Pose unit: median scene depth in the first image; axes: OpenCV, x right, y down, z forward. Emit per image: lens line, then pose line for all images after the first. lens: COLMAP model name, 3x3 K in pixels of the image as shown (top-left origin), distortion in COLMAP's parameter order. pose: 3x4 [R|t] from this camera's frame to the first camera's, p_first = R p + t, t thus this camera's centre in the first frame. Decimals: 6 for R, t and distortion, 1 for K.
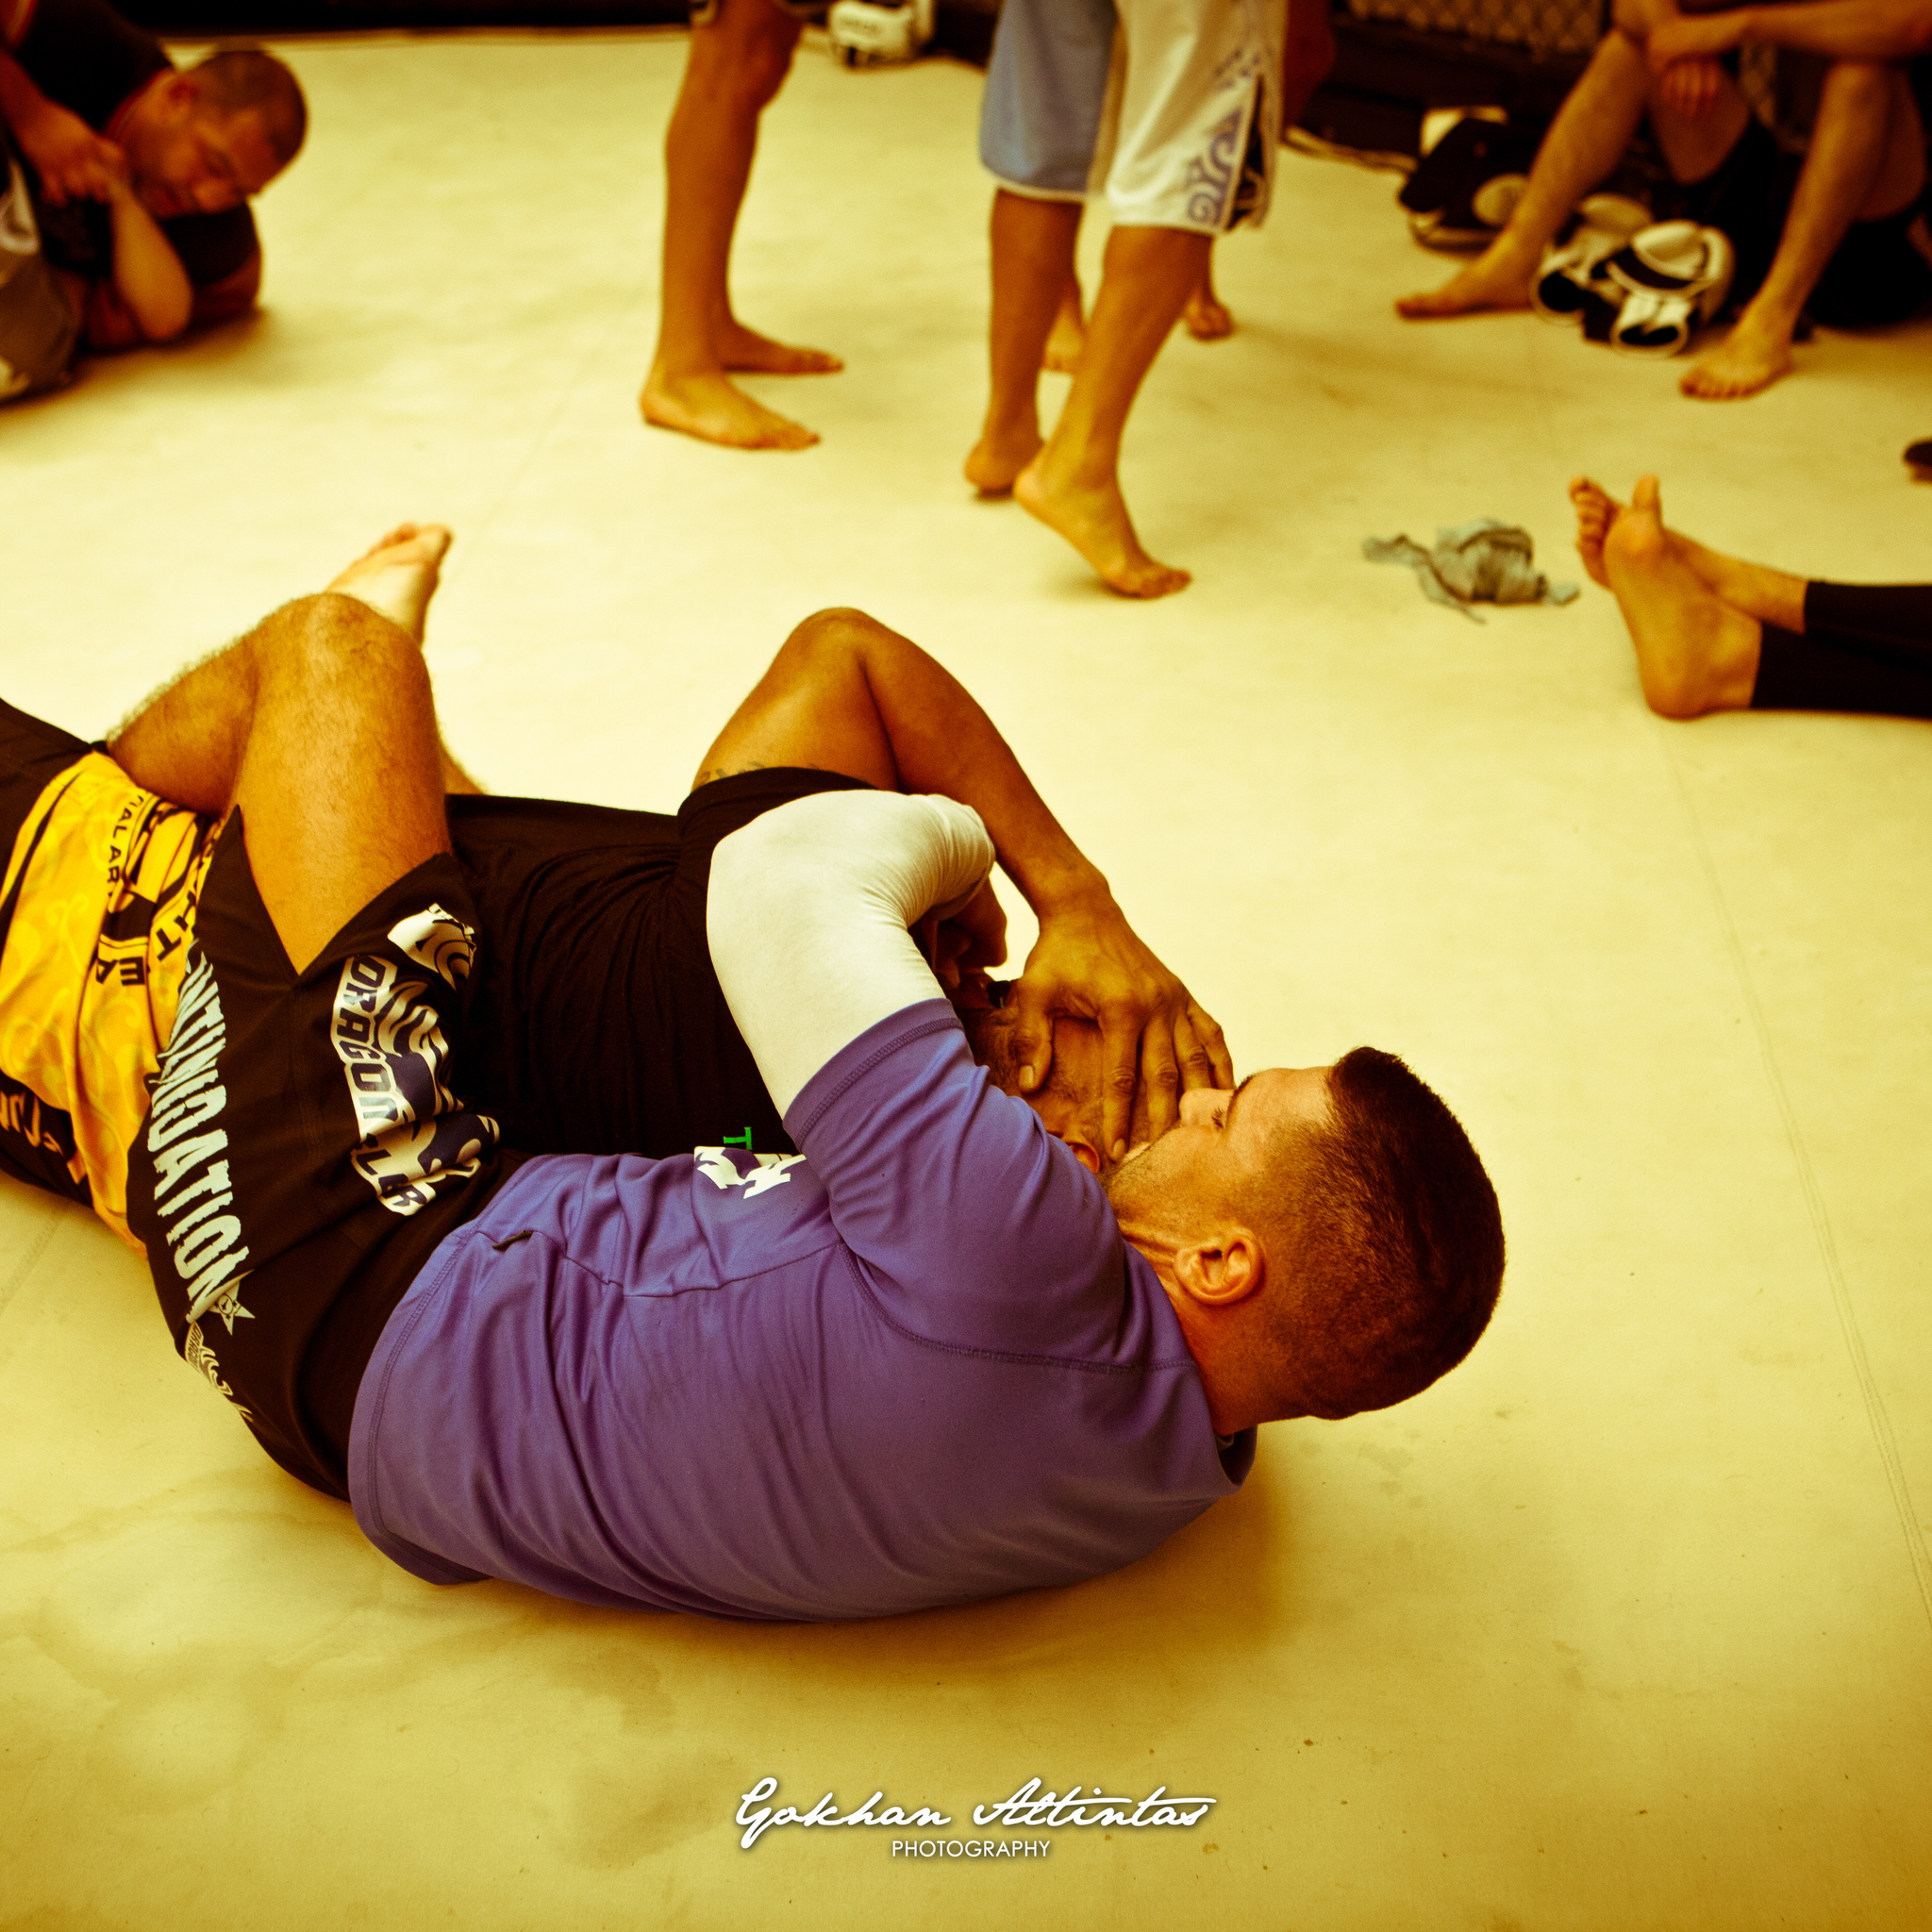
lens RADIAL K [[2926.0, 0, 965.8], [0, 2926.0, 948.6], [0, 0, 1]] dist [-0.097223, 0.169060]
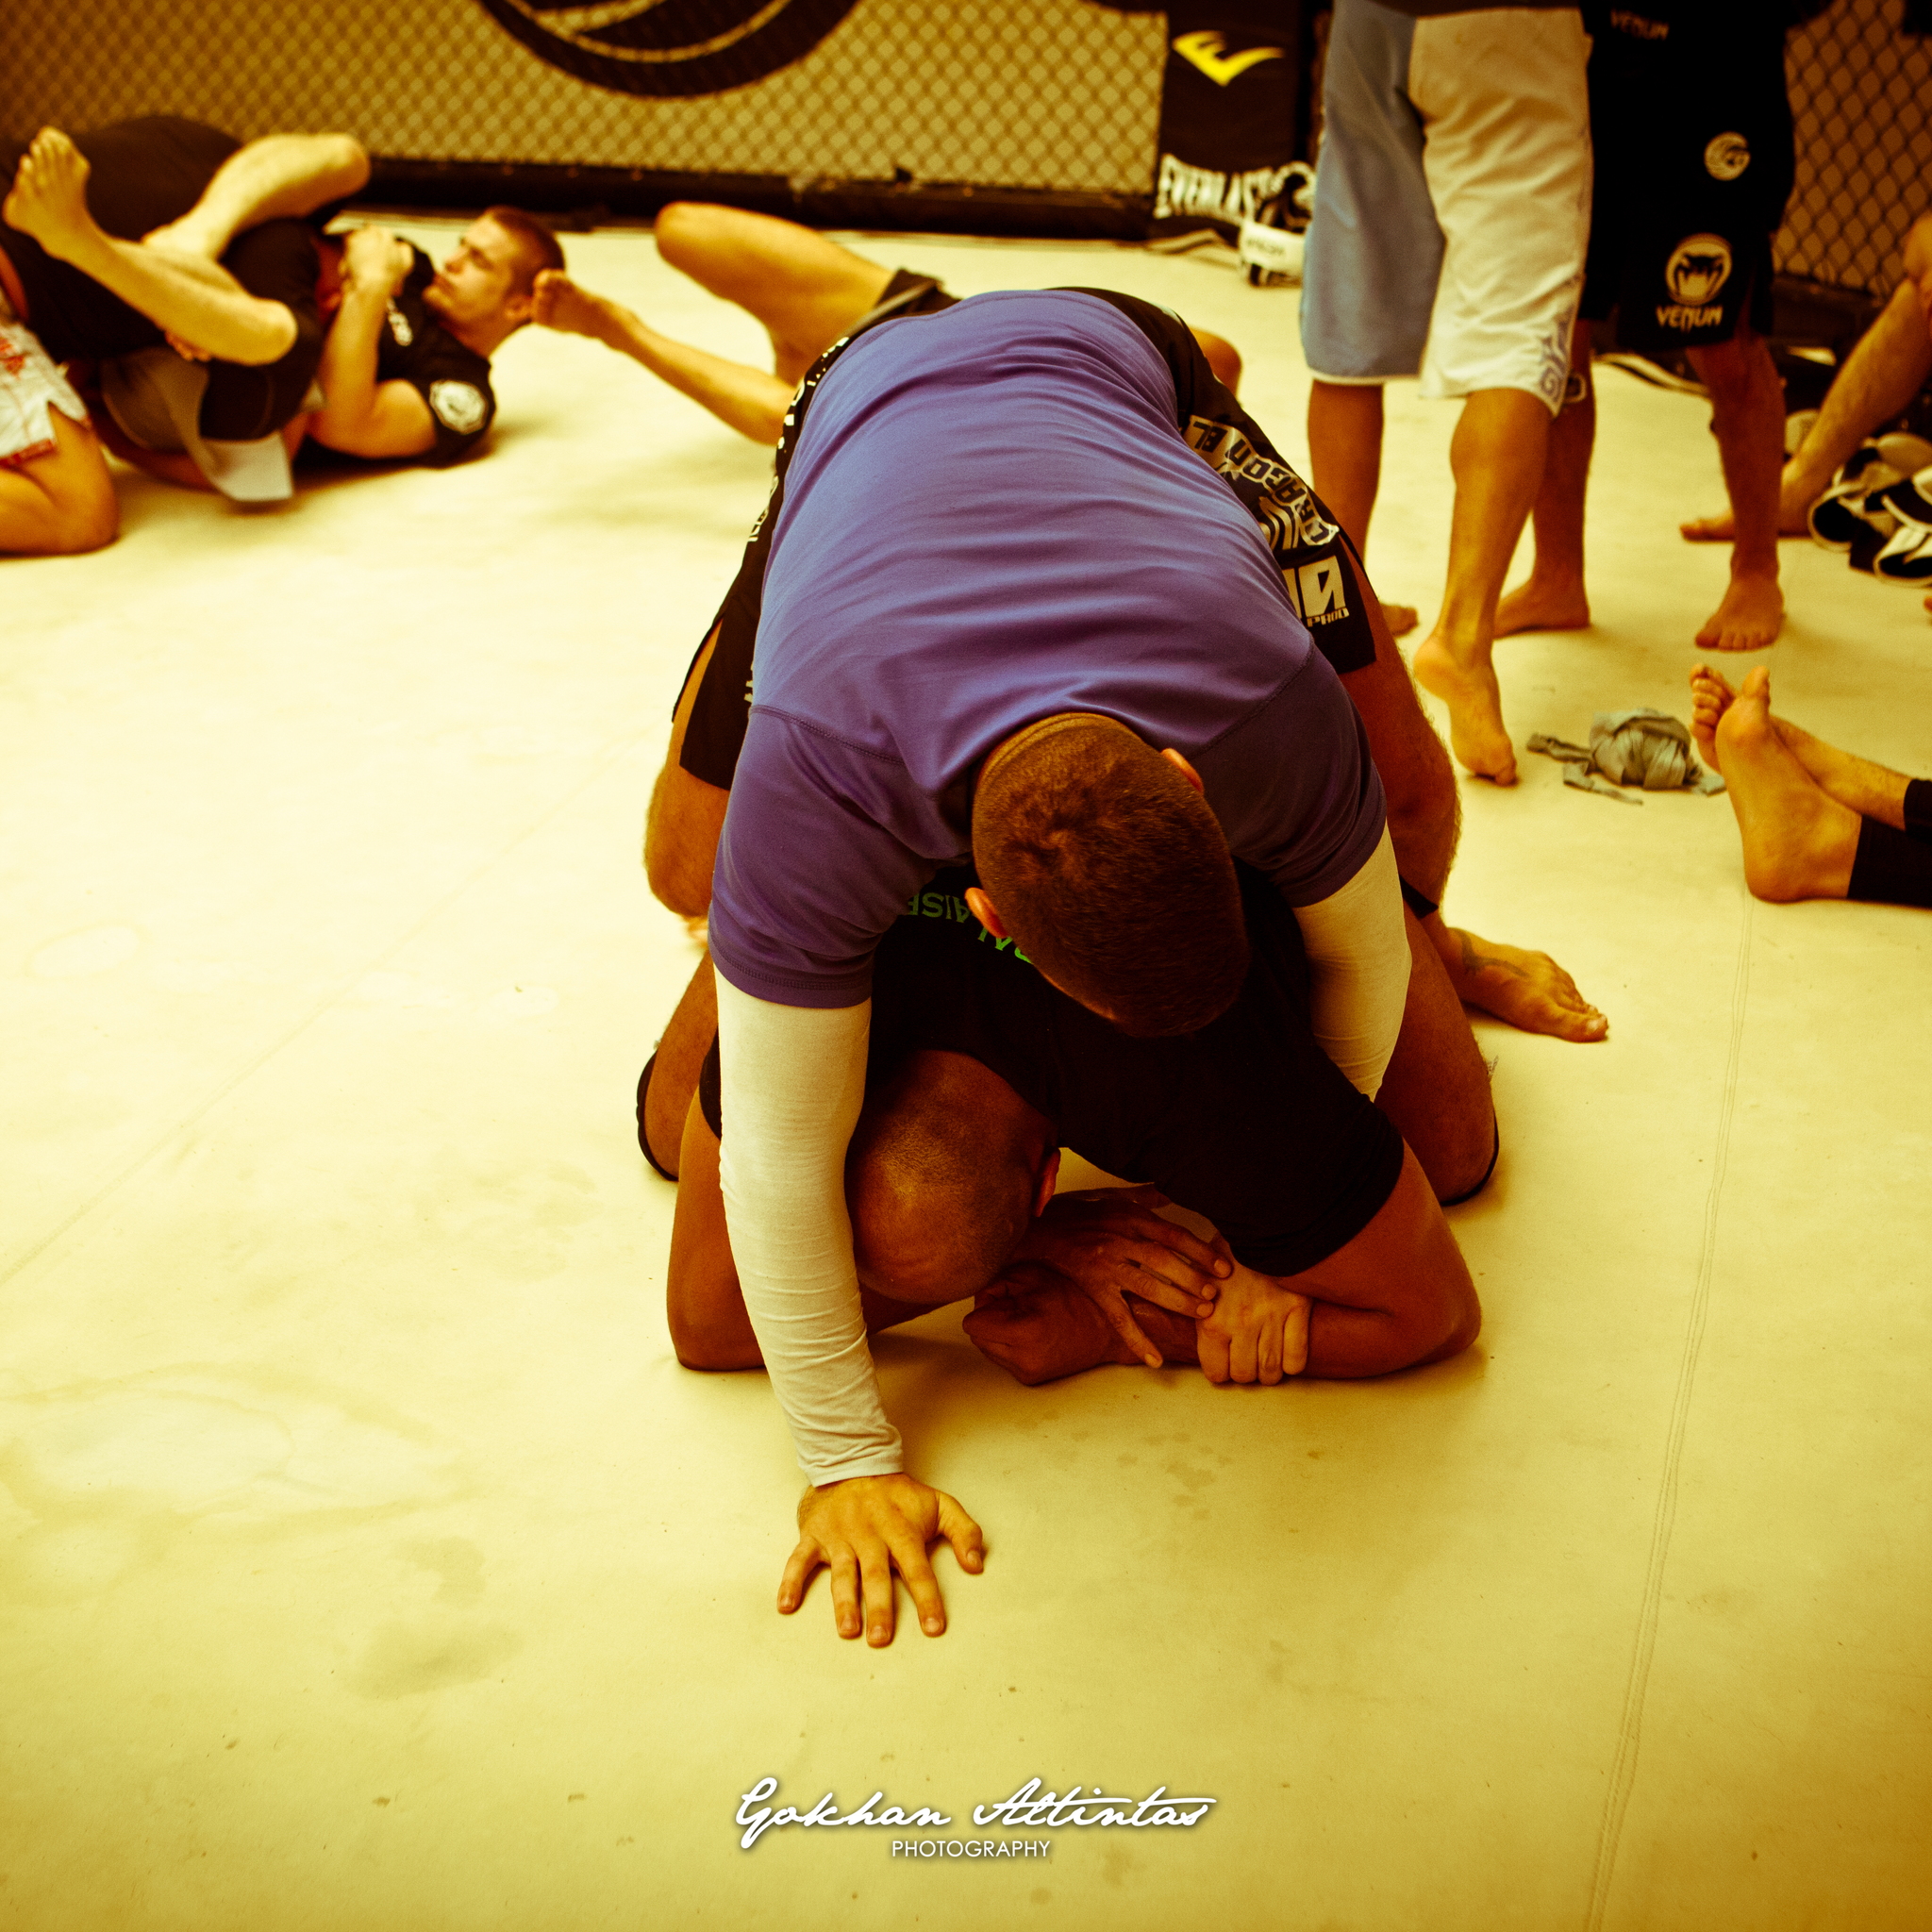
lens RADIAL K [[2926.0, 0, 965.8], [0, 2926.0, 948.6], [0, 0, 1]] dist [-0.097223, 0.169060]
pose [[0.978715, 0.093315, -0.182783, 0.140862], [-0.107591, 0.991743, -0.069787, 0.037234], [0.174762, 0.087968, 0.980673, -0.057565]]
